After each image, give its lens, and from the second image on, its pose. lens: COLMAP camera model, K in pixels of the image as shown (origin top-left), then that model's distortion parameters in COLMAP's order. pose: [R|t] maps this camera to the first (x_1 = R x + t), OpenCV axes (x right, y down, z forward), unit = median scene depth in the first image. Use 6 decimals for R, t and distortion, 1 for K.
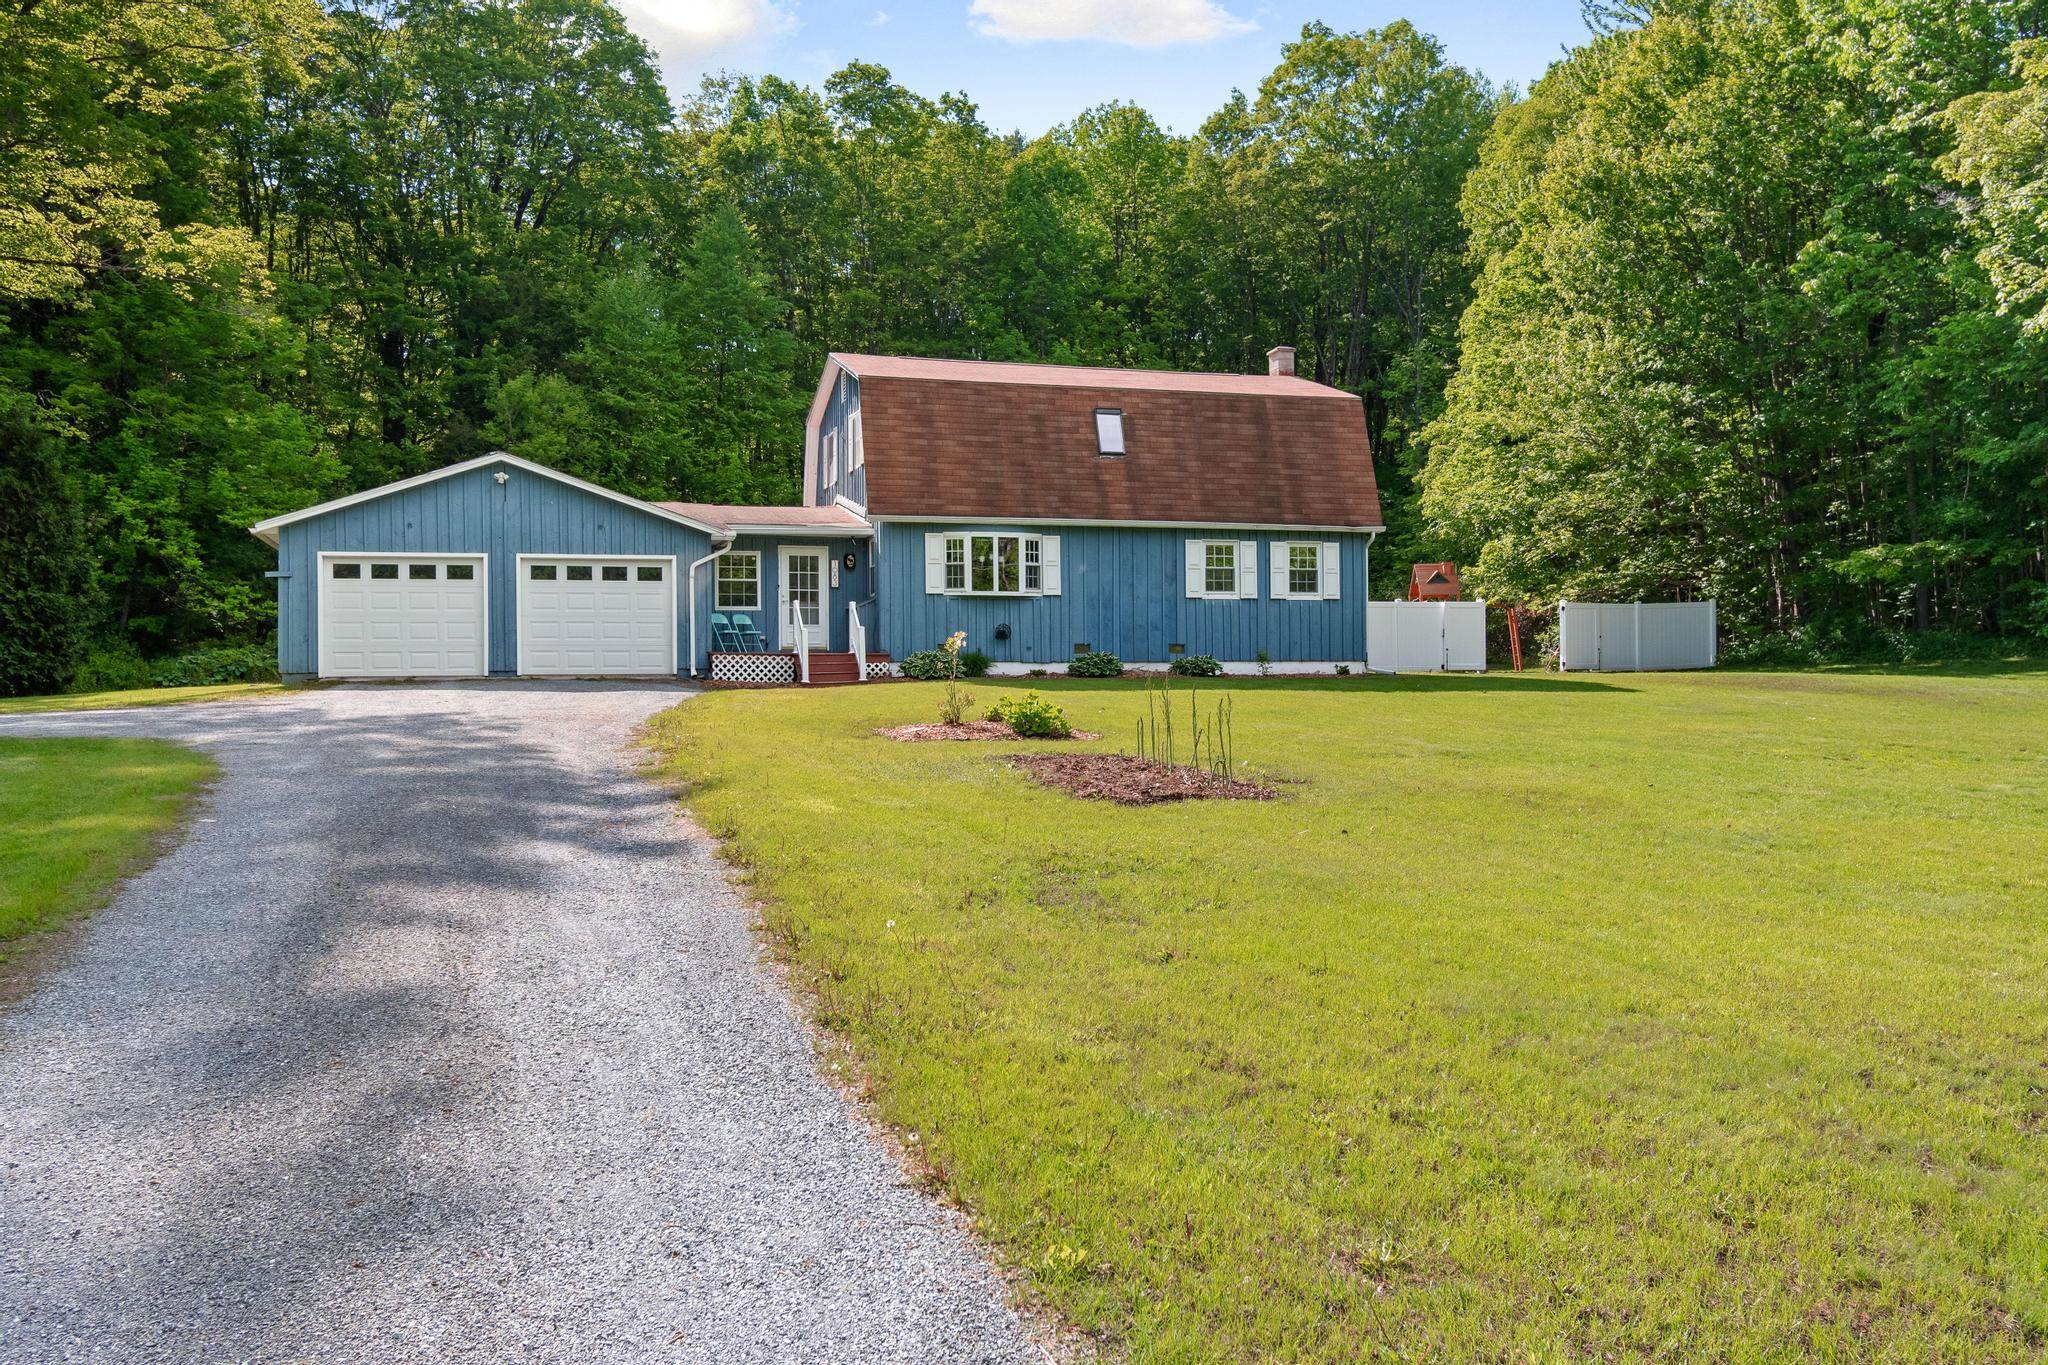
lens RADIAL K [[1692.9, 0, 1033.9], [0, 1692.9, 695.3], [0, 0, 1]] dist [0.001580, 0.000523]
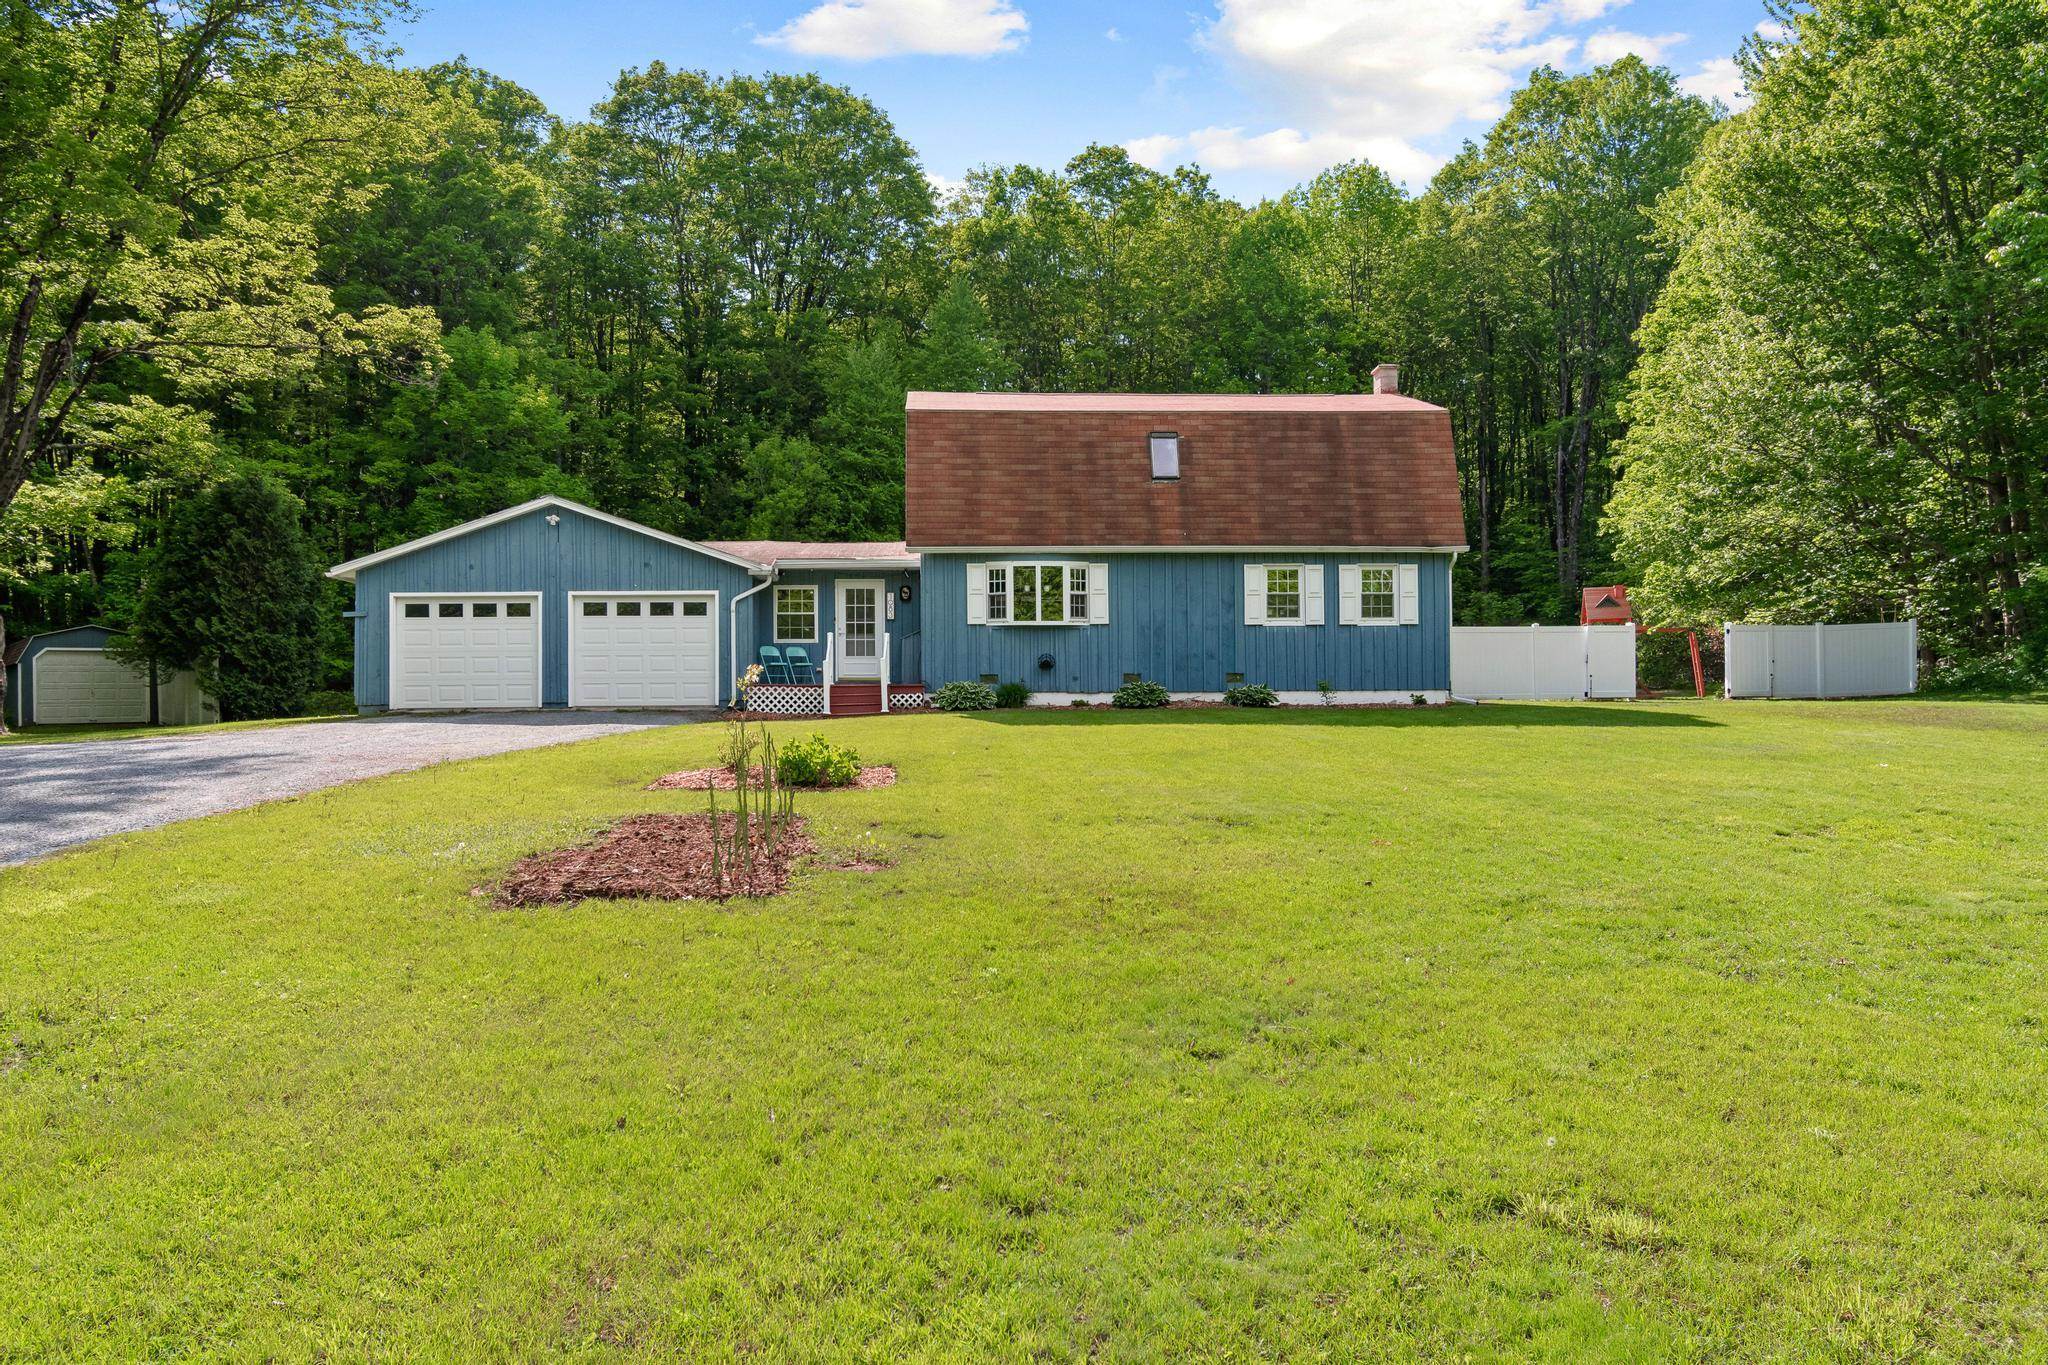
lens RADIAL K [[1451.6, 0, 1008.5], [0, 1451.6, 697.0], [0, 0, 1]] dist [0.003344, 0.000277]
pose [[0.970489, -0.001646, -0.241140, 0.160923], [-0.001247, 0.999929, -0.011846, -0.006879], [0.241143, 0.011798, 0.970418, 0.170387]]
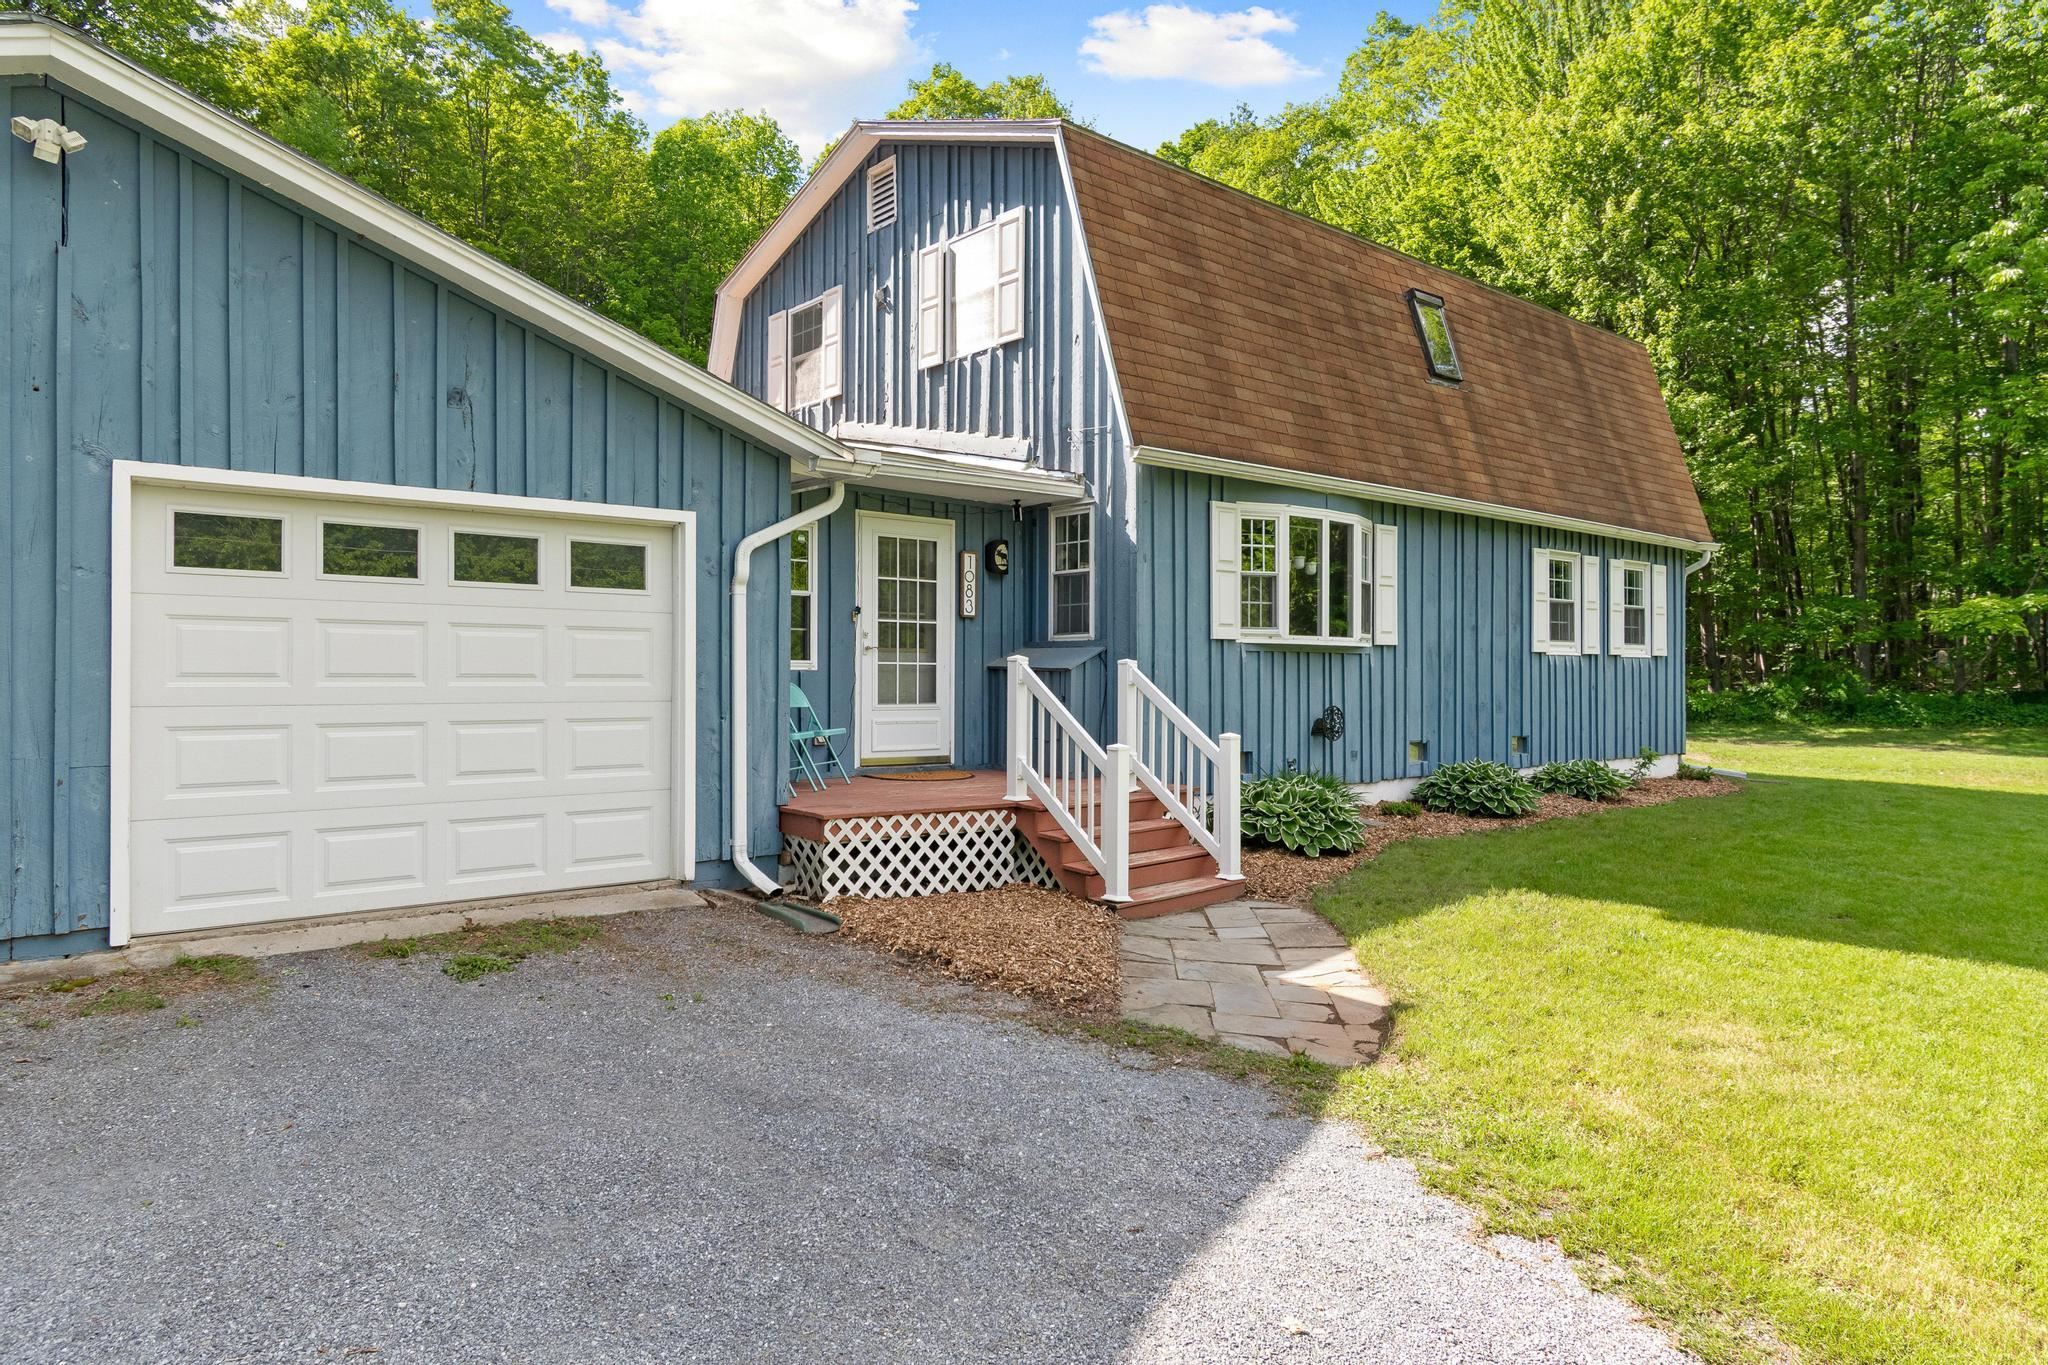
lens RADIAL K [[1263.2, 0, 1029.9], [0, 1263.2, 666.9], [0, 0, 1]] dist [-0.000253, 0.001190]
pose [[0.916074, 0.013025, 0.400797, -0.230657], [-0.008082, 0.999869, -0.014020, -0.046459], [-0.400927, 0.009604, 0.916060, 0.697867]]
